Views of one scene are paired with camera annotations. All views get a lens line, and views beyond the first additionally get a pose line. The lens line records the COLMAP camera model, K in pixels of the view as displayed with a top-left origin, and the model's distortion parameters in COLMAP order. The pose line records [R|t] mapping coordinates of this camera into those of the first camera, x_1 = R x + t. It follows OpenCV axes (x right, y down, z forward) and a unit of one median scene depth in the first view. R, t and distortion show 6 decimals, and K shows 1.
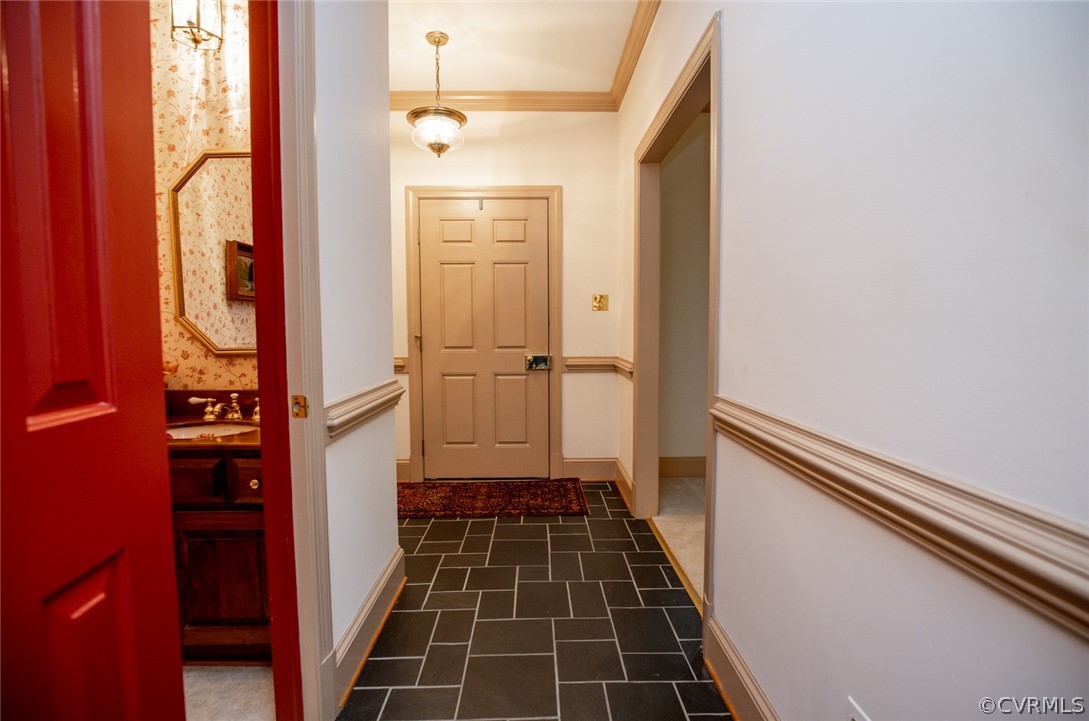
lens RADIAL K [[522.9, 0, 544.6], [0, 522.9, 353.5], [0, 0, 1]] dist [-0.022175, 0.000024]
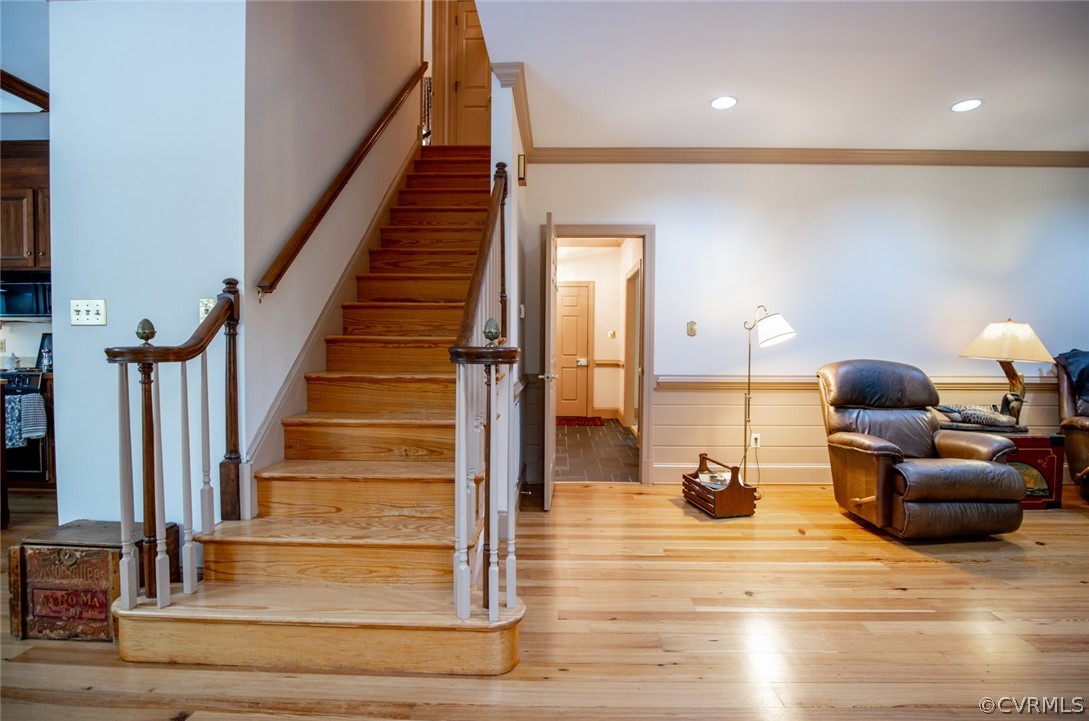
lens RADIAL K [[522.9, 0, 548.9], [0, 522.9, 355.8], [0, 0, 1]] dist [-0.022175, 0.000024]
pose [[0.999315, 0.015220, -0.033721, -0.084123], [-0.016716, 0.998867, -0.044552, 0.090873], [0.033005, 0.045086, 0.998438, -1.234324]]
